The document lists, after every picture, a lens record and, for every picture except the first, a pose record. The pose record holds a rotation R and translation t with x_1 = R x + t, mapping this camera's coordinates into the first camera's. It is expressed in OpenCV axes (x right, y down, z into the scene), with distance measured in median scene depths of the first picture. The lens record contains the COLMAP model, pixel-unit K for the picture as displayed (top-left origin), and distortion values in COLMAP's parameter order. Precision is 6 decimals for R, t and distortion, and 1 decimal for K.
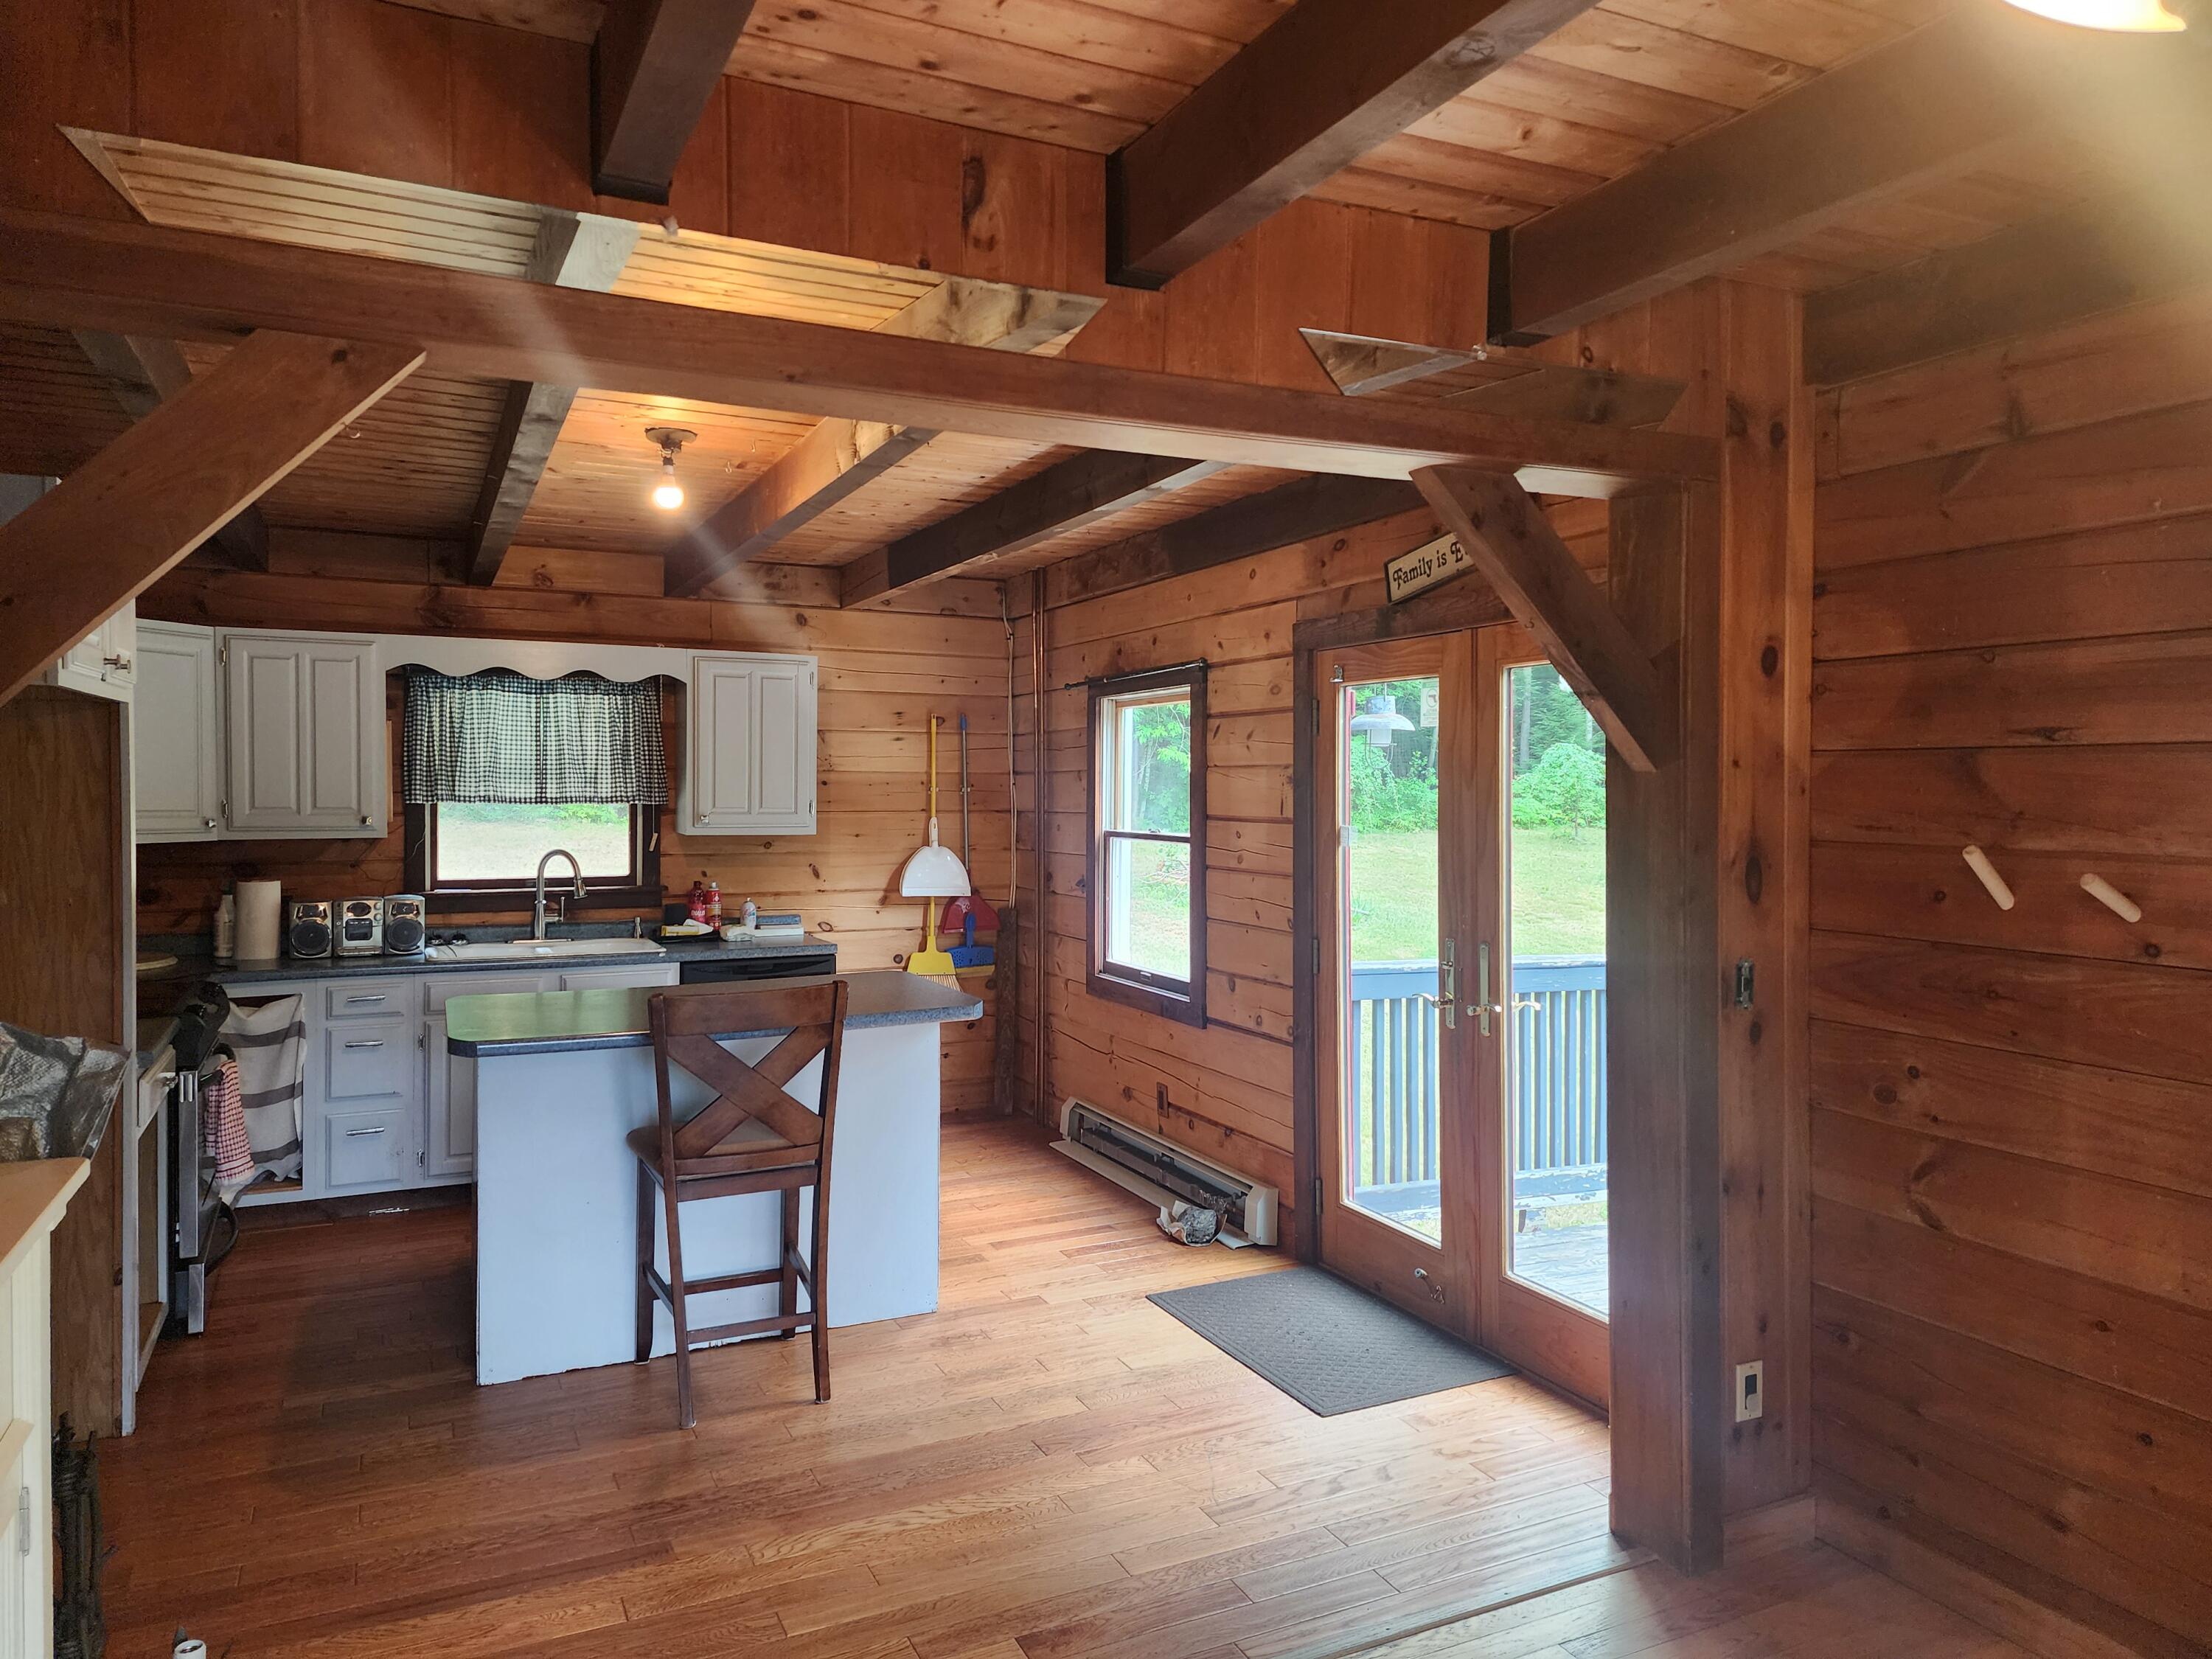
lens RADIAL K [[1482.1, 0, 1094.6], [0, 1482.1, 780.8], [0, 0, 1]] dist [0.077336, -0.060532]
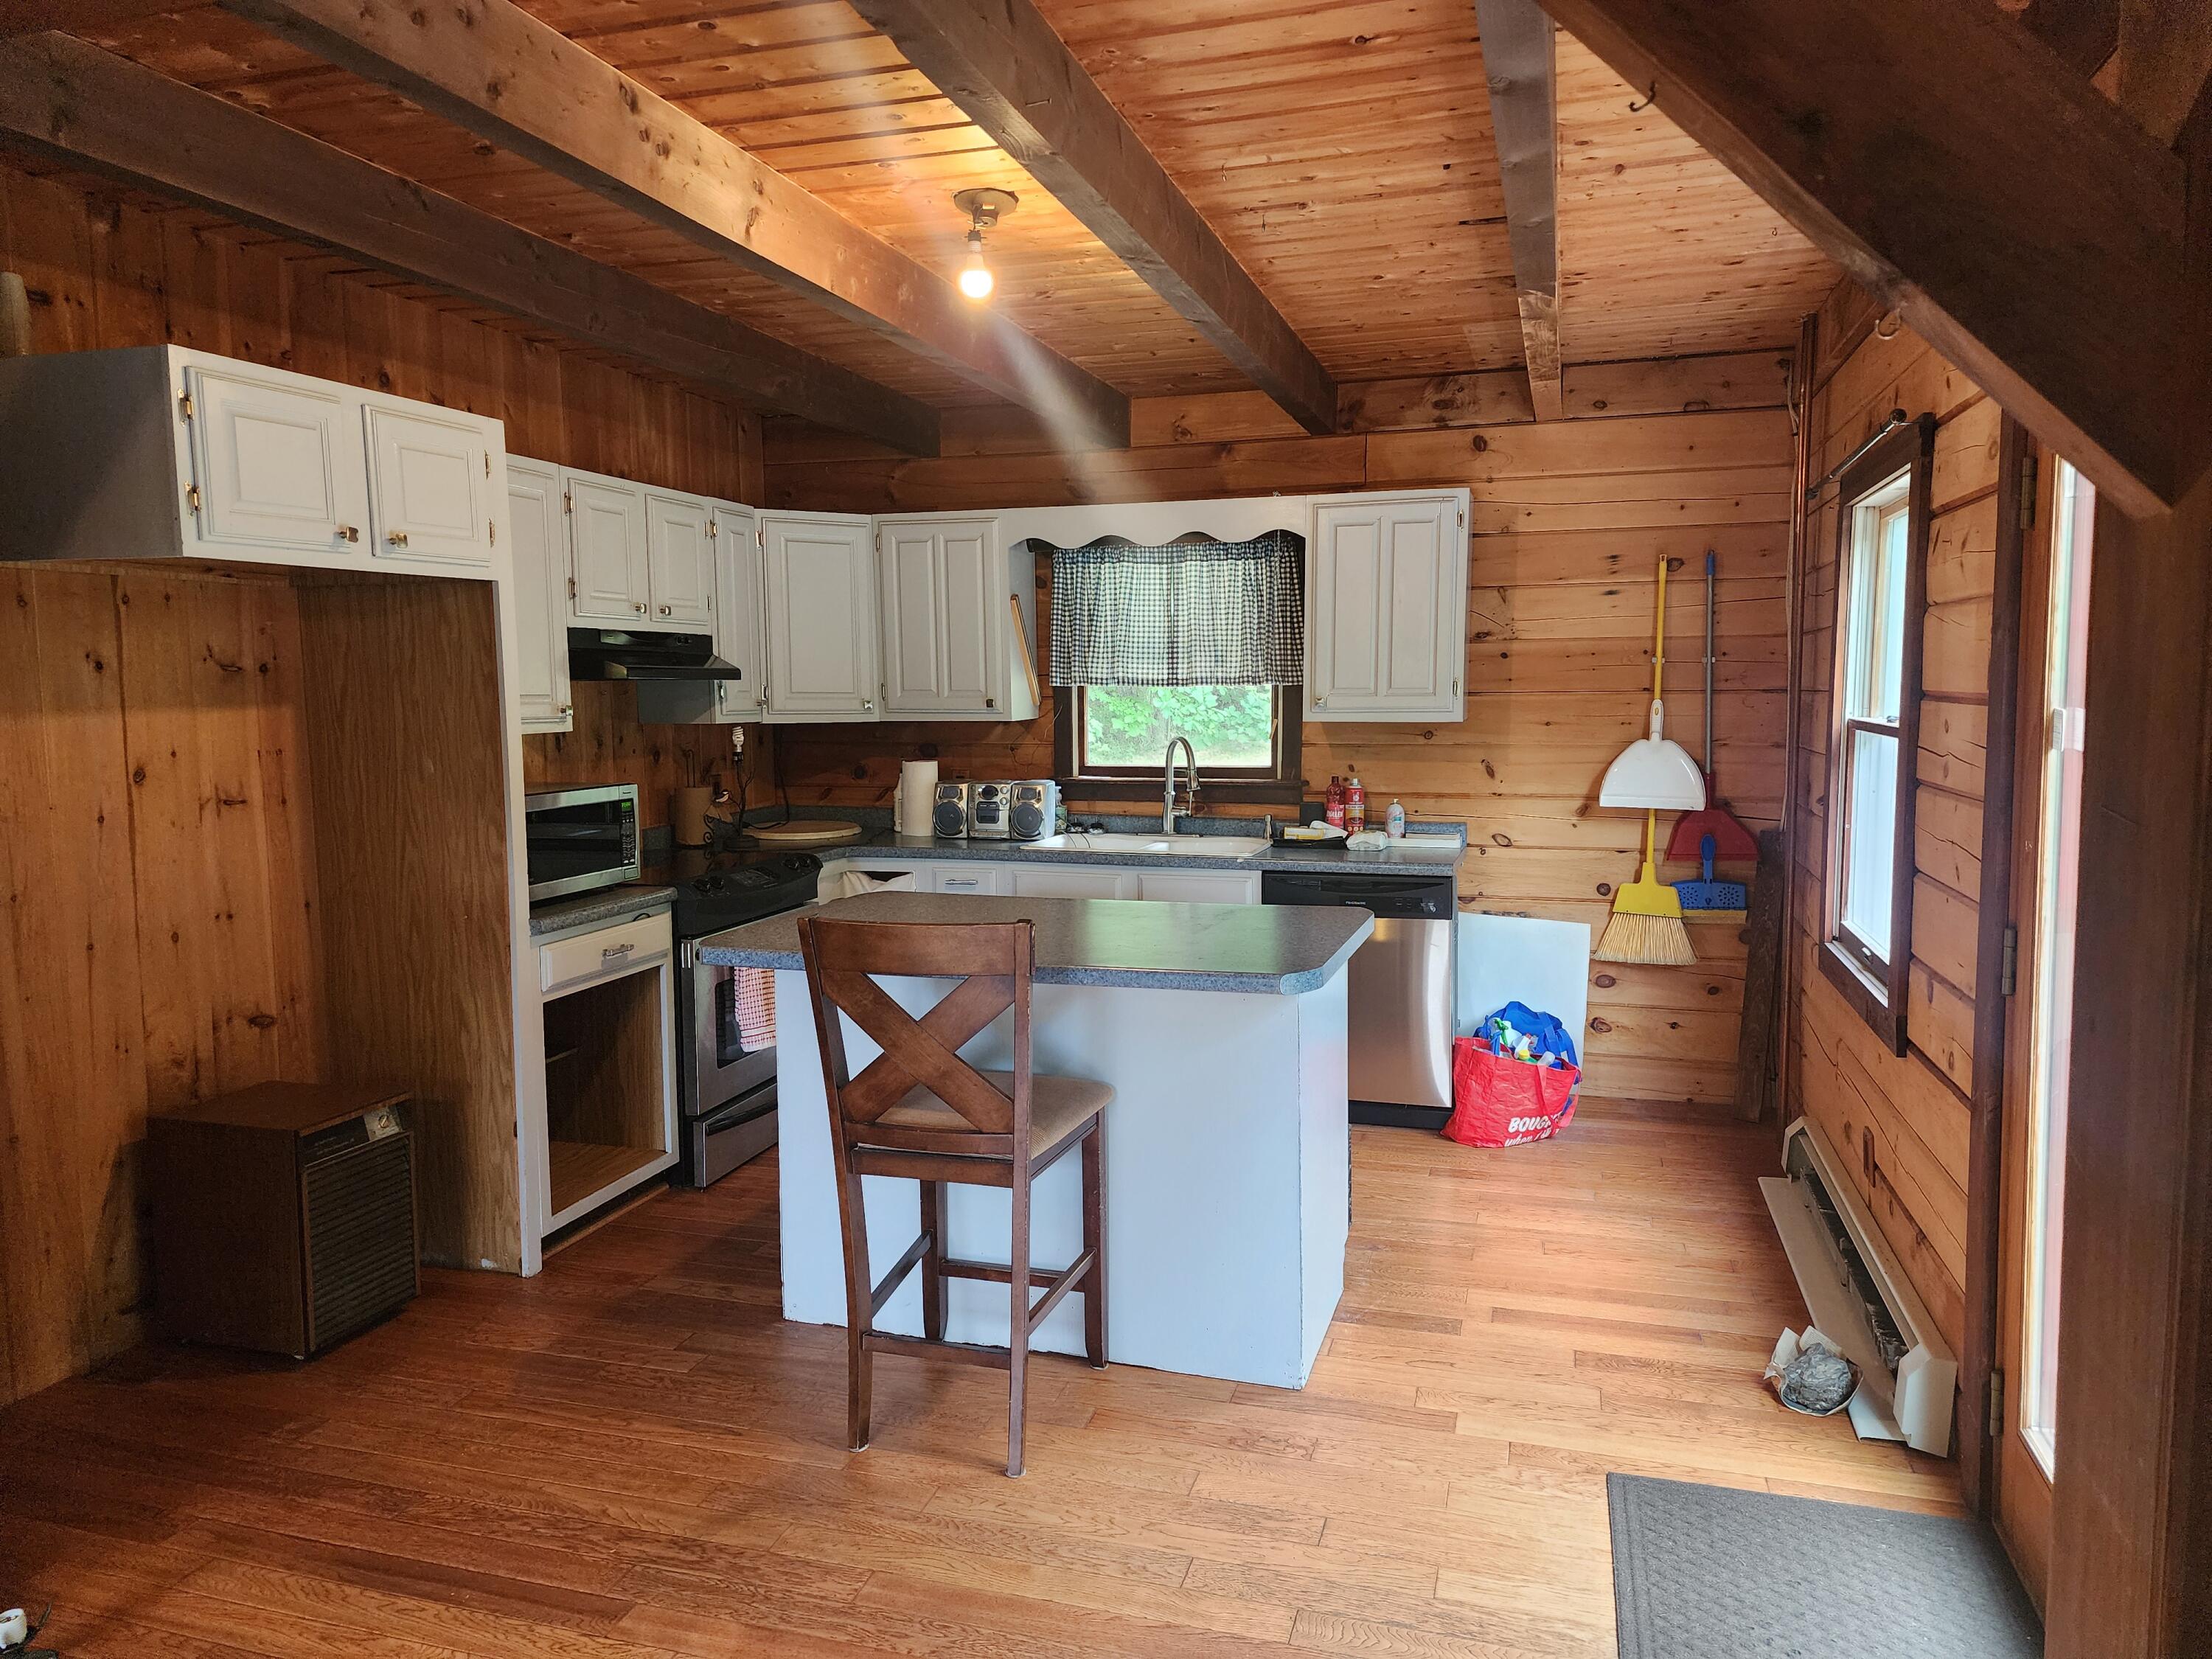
lens RADIAL K [[1482.1, 0, 1099.7], [0, 1482.1, 805.5], [0, 0, 1]] dist [0.077336, -0.060532]
pose [[0.737134, 0.045743, -0.674197, 0.207829], [0.014748, 0.996380, 0.083728, 0.012244], [0.675586, -0.071662, 0.733790, 0.309574]]
